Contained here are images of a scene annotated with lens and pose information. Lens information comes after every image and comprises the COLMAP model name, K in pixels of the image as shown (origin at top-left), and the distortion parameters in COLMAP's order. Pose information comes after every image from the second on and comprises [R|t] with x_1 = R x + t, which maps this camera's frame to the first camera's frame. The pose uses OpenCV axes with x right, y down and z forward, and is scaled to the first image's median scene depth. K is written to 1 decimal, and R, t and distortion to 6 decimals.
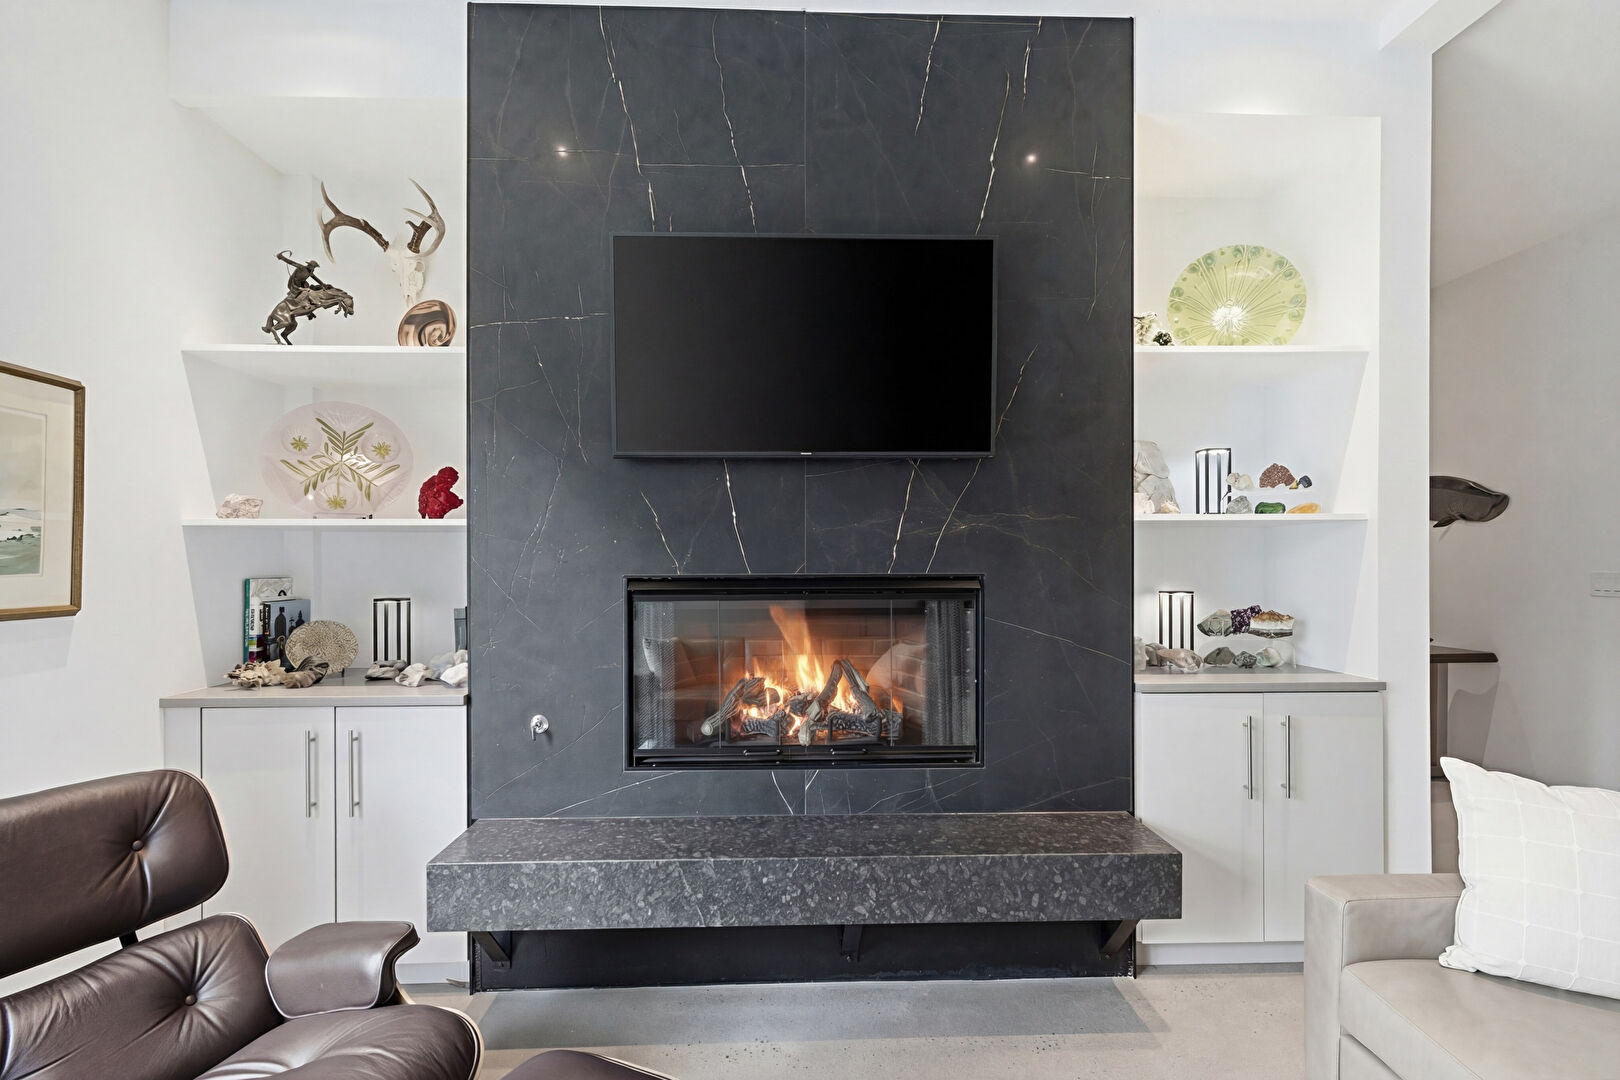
lens RADIAL K [[795.8, 0, 804.0], [0, 795.8, 560.9], [0, 0, 1]] dist [0.009241, -0.002224]
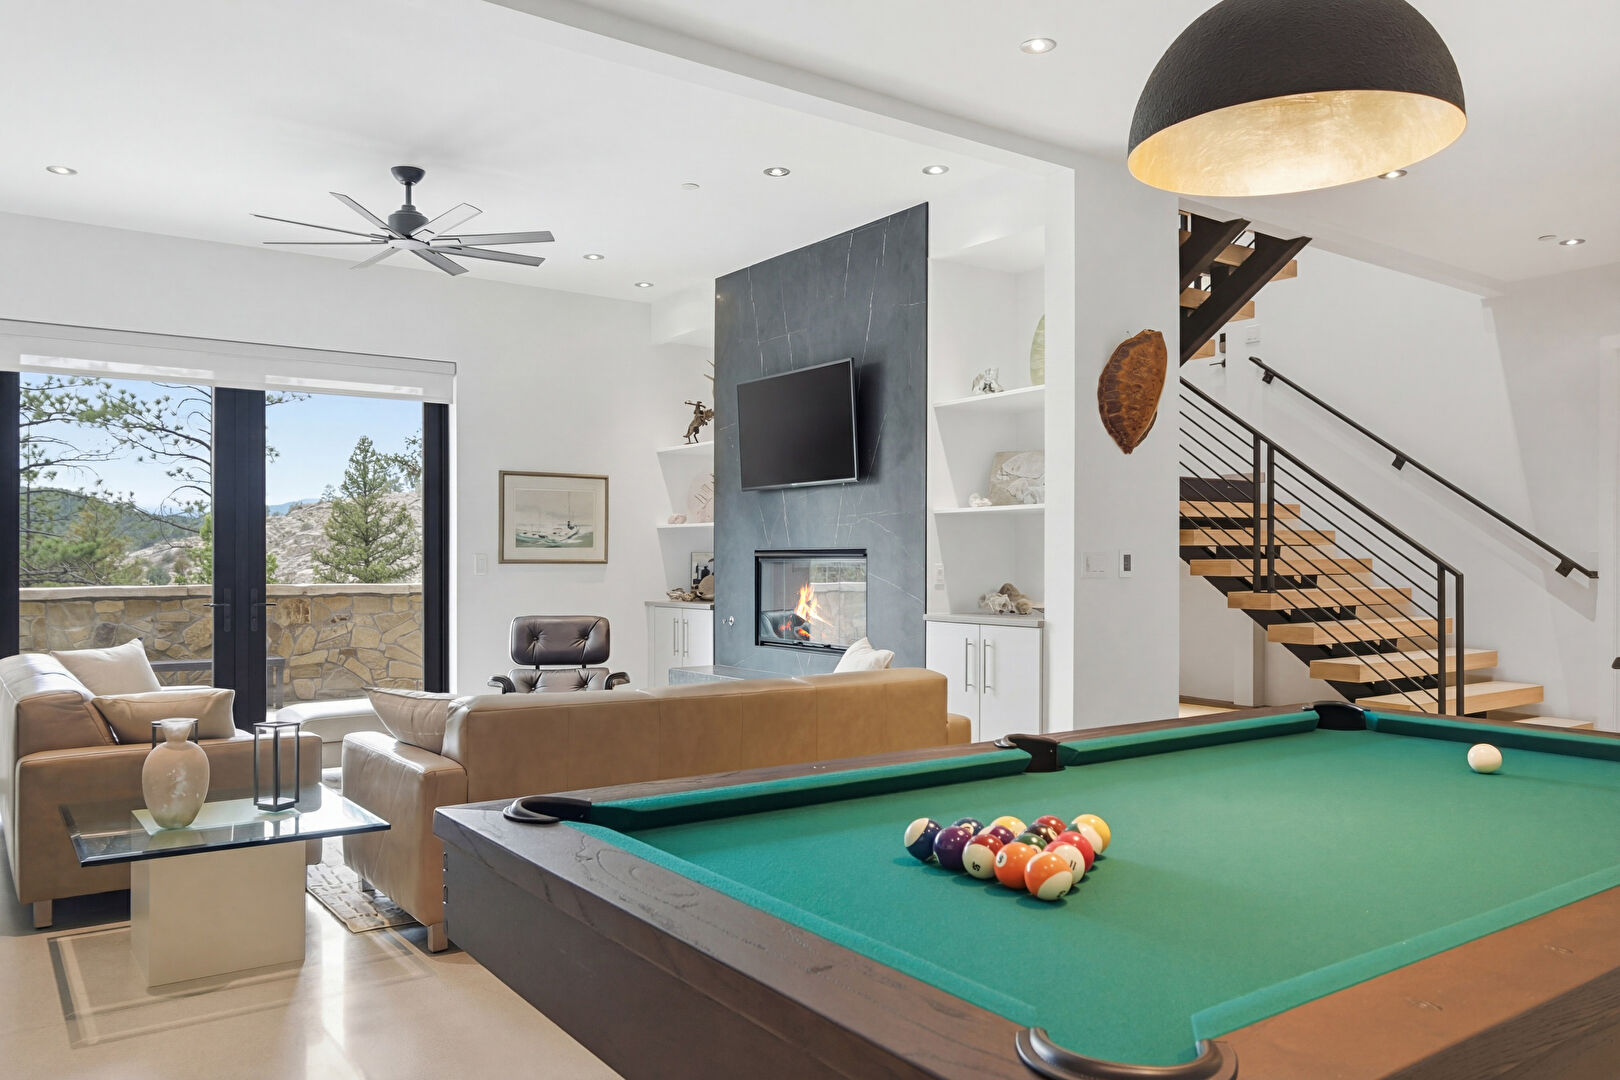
lens RADIAL K [[1221.1, 0, 811.1], [0, 1221.1, 541.5], [0, 0, 1]] dist [-0.014669, 0.002958]
pose [[0.552189, -0.009174, -0.833669, 2.321533], [0.000138, 0.999940, -0.010912, 0.032339], [0.833719, 0.005910, 0.552157, -0.549544]]
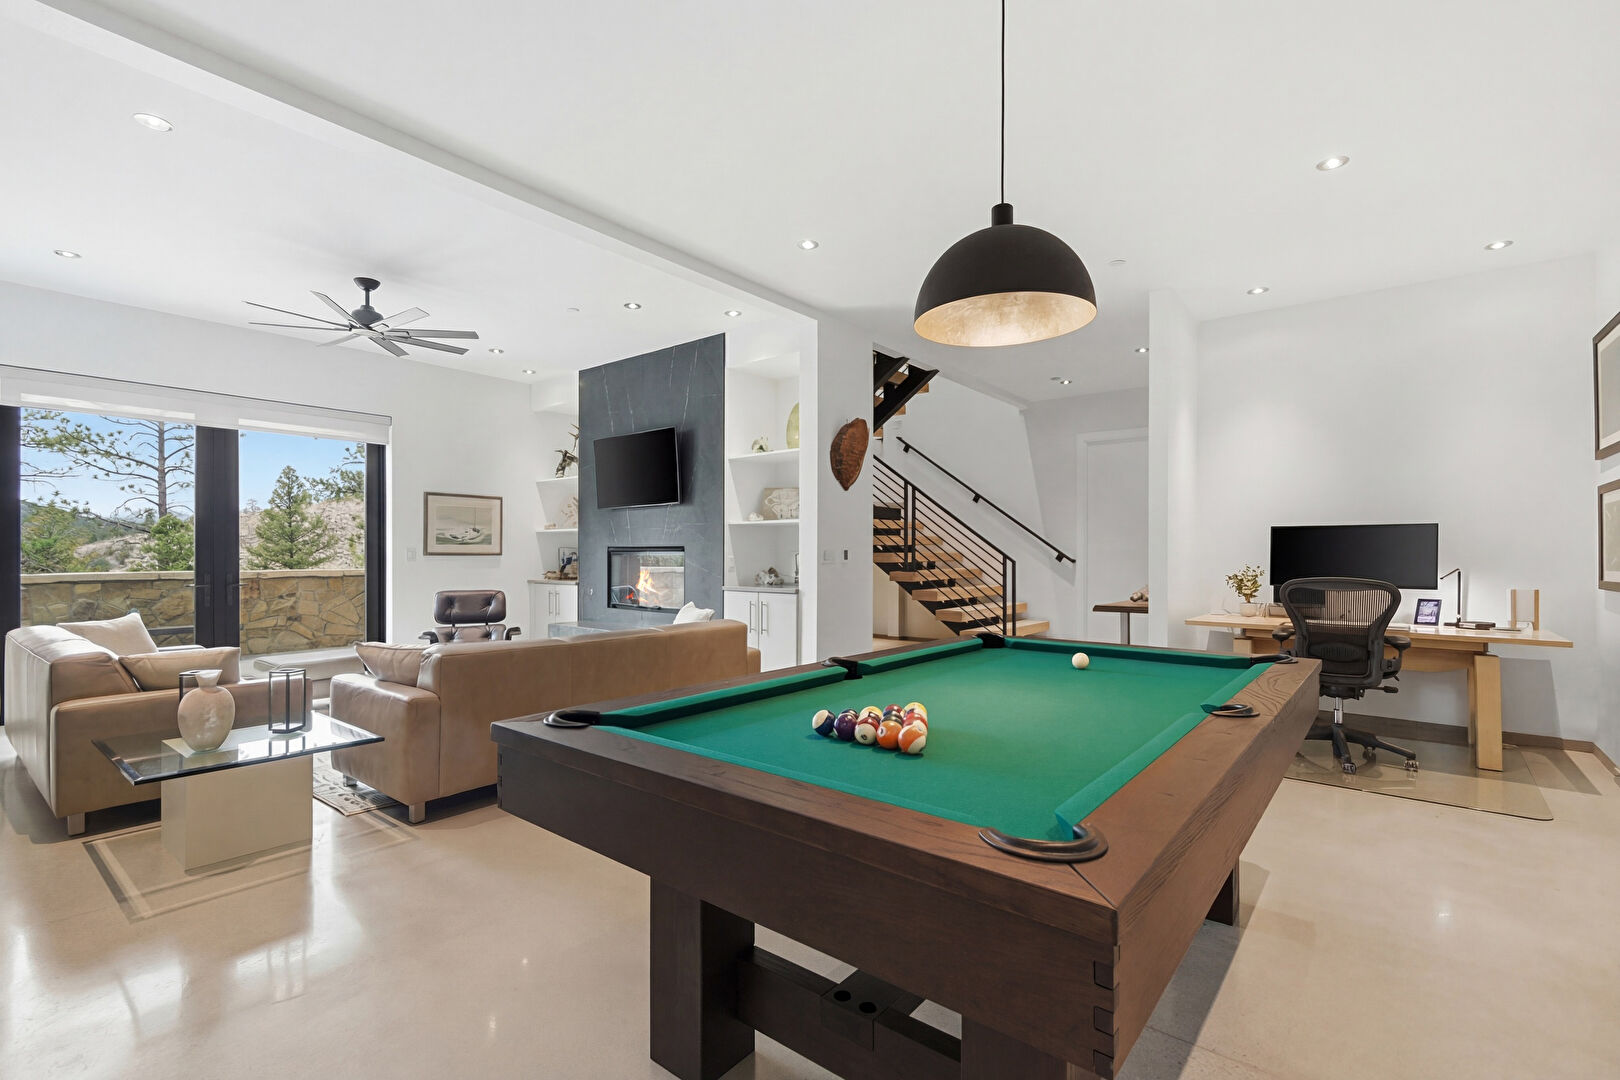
lens RADIAL K [[743.0, 0, 825.9], [0, 743.0, 548.3], [0, 0, 1]] dist [-0.001227, -0.004275]
pose [[0.763059, -0.000358, -0.646329, 2.231804], [-0.001300, 0.999997, -0.002089, 0.031487], [0.646327, 0.002434, 0.763056, -0.642636]]
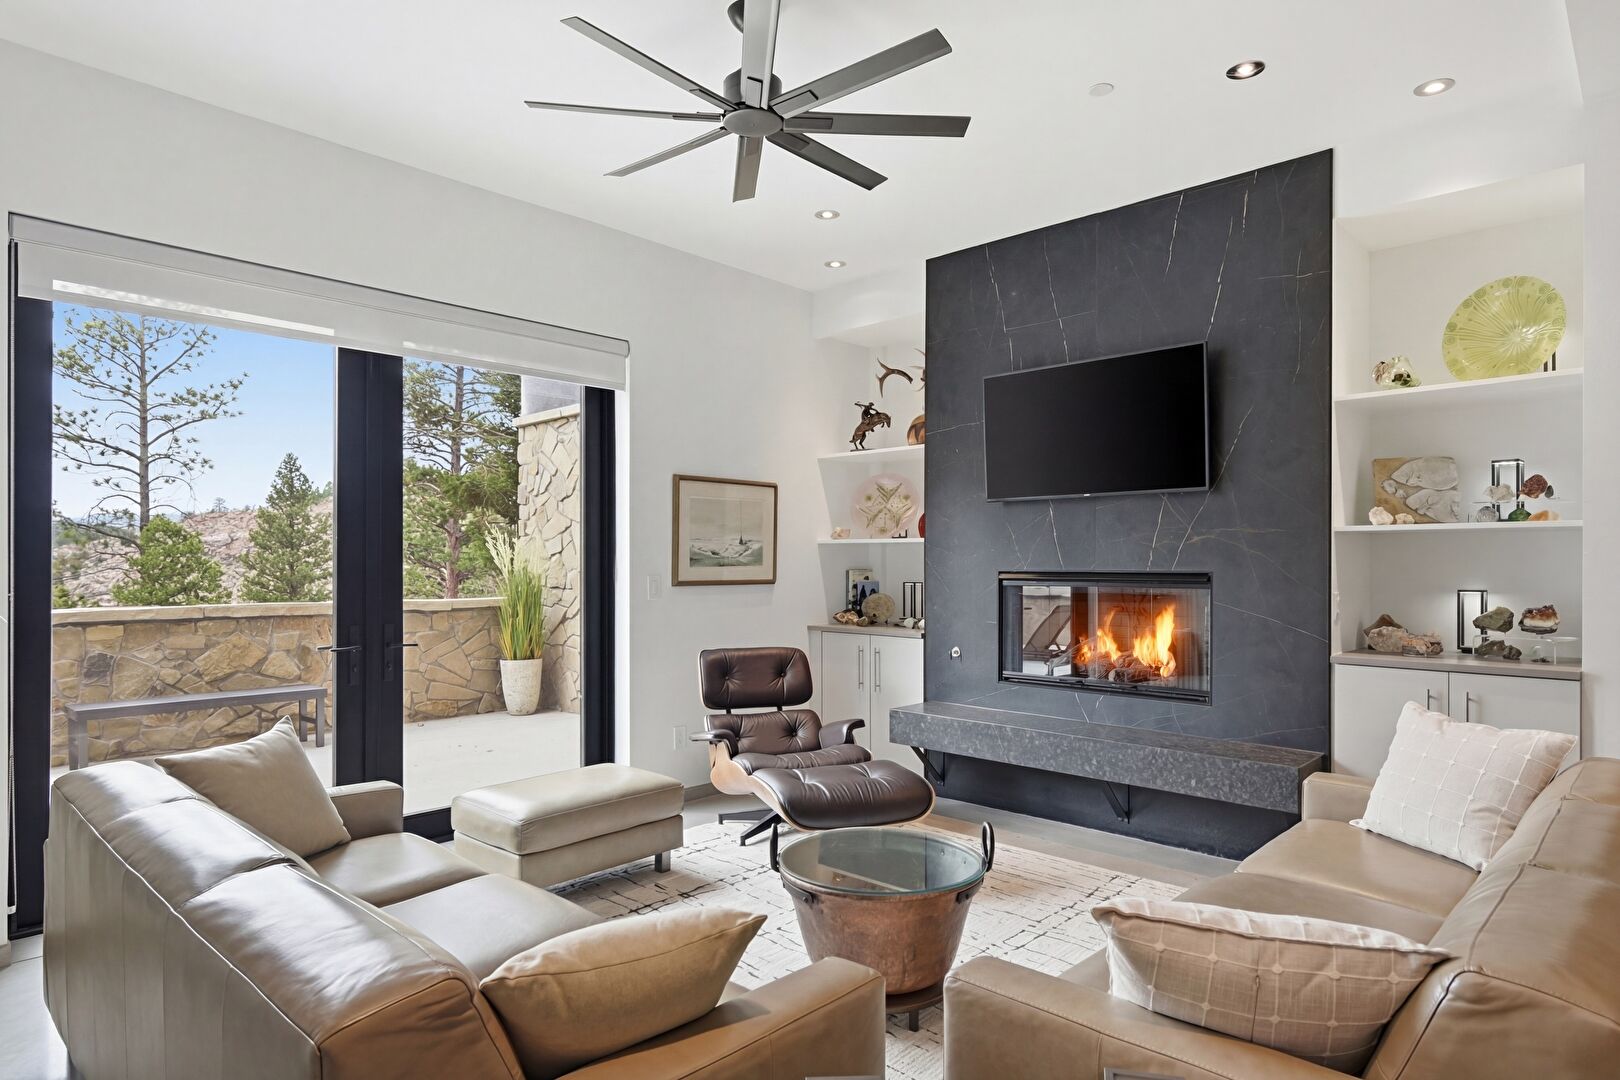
lens RADIAL K [[937.0, 0, 812.5], [0, 937.0, 550.6], [0, 0, 1]] dist [0.013821, -0.017880]
pose [[0.699544, -0.004745, -0.714573, 0.915445], [-0.002488, 0.999956, -0.009077, -0.003446], [0.714585, 0.008128, 0.699502, -0.681050]]
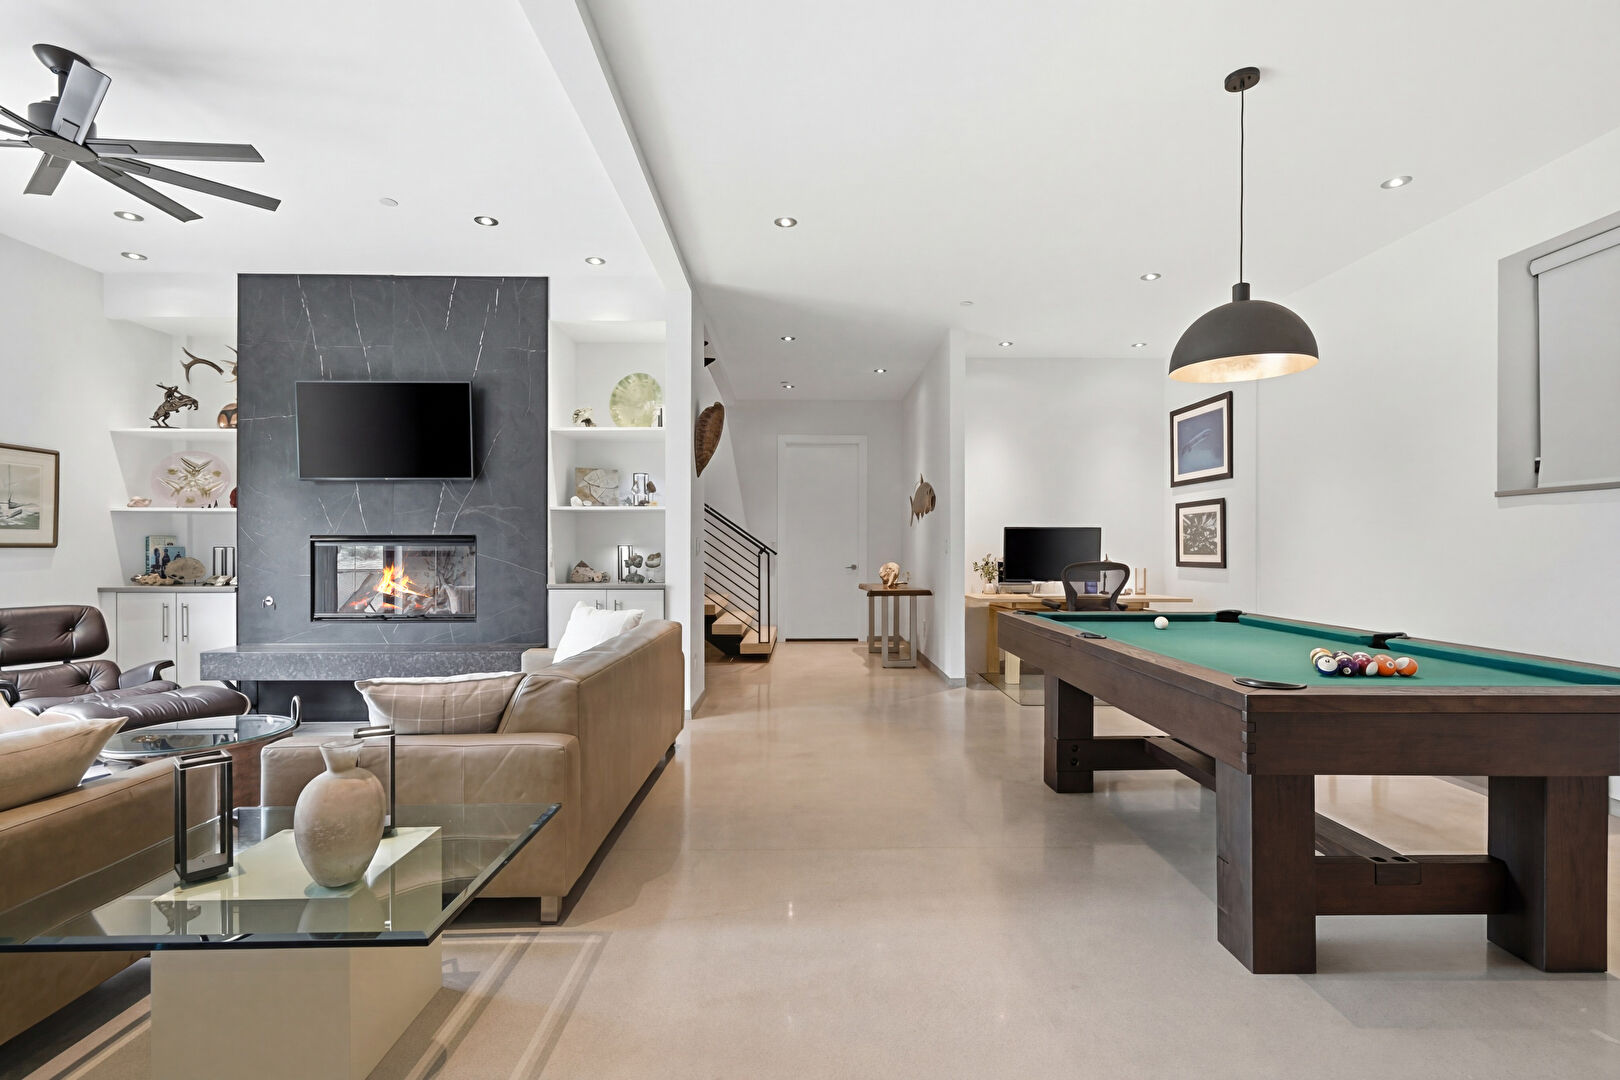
lens RADIAL K [[743.0, 0, 833.0], [0, 743.0, 554.1], [0, 0, 1]] dist [-0.001227, -0.004275]
pose [[0.999992, 0.002397, 0.003212, 1.178115], [-0.002423, 0.999964, 0.008145, 0.052753], [-0.003192, -0.008153, 0.999962, -1.019310]]
